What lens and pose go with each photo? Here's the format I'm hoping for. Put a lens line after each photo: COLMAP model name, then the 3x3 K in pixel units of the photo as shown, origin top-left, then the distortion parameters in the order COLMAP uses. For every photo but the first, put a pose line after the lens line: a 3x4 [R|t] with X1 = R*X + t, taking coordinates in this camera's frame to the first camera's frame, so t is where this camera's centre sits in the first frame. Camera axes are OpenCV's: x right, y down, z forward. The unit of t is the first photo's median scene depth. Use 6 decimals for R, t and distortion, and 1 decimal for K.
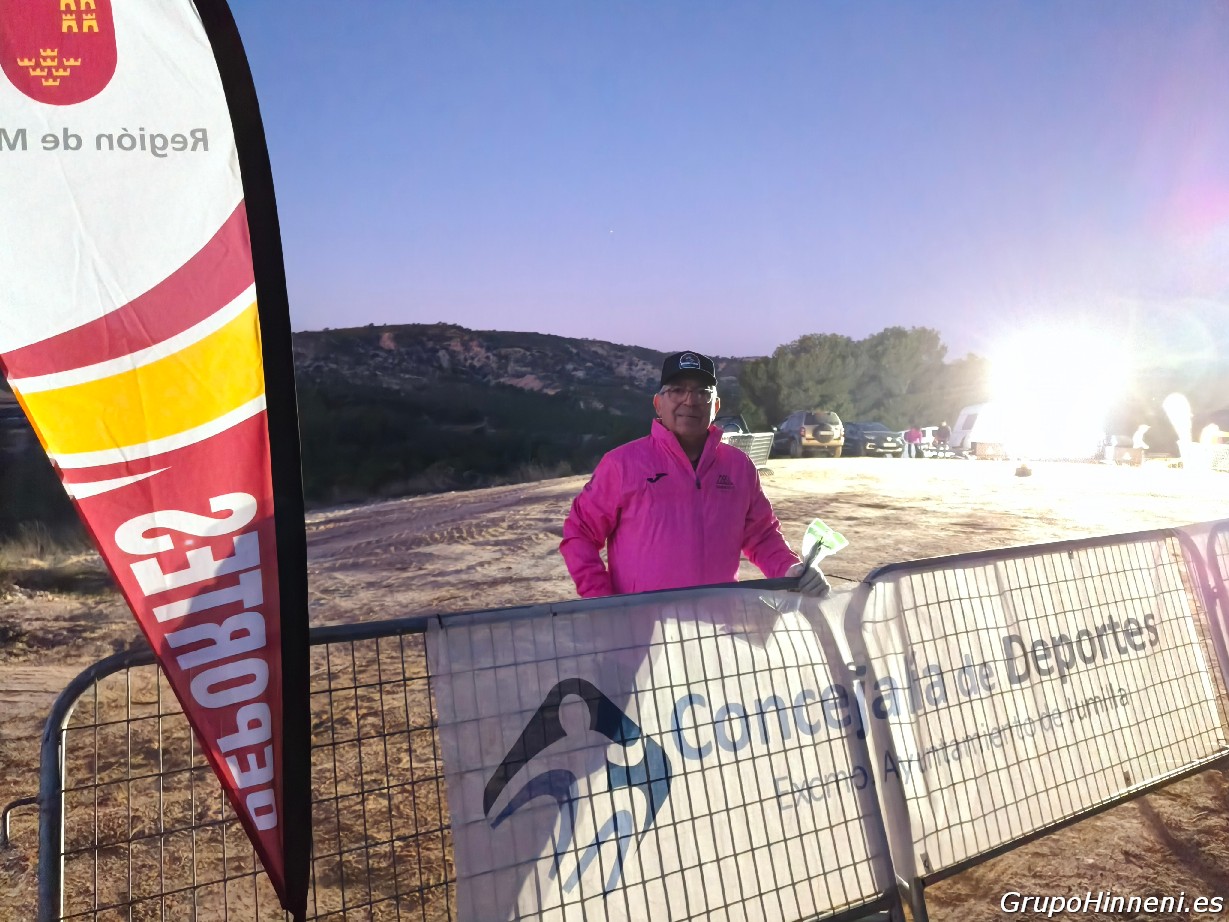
lens RADIAL K [[865.1, 0, 615.8], [0, 865.1, 458.1], [0, 0, 1]] dist [0.006705, -0.000460]
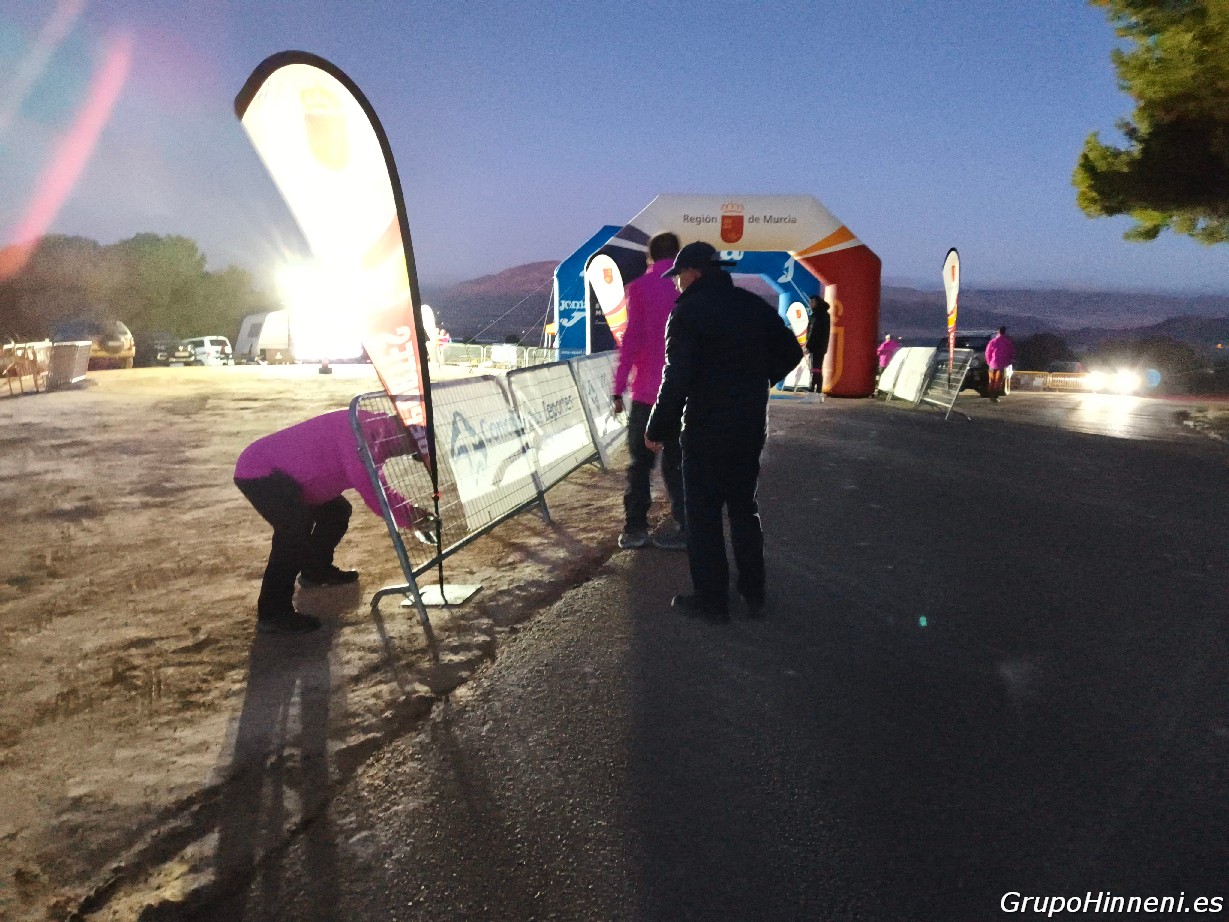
lens RADIAL K [[865.3, 0, 614.5], [0, 865.3, 461.0], [0, 0, 1]] dist [0.005028, 0.000714]
pose [[0.671584, -0.124941, 0.730319, -0.102006], [0.049129, 0.991020, 0.124364, 0.007807], [-0.739298, -0.047641, 0.671691, -0.063435]]
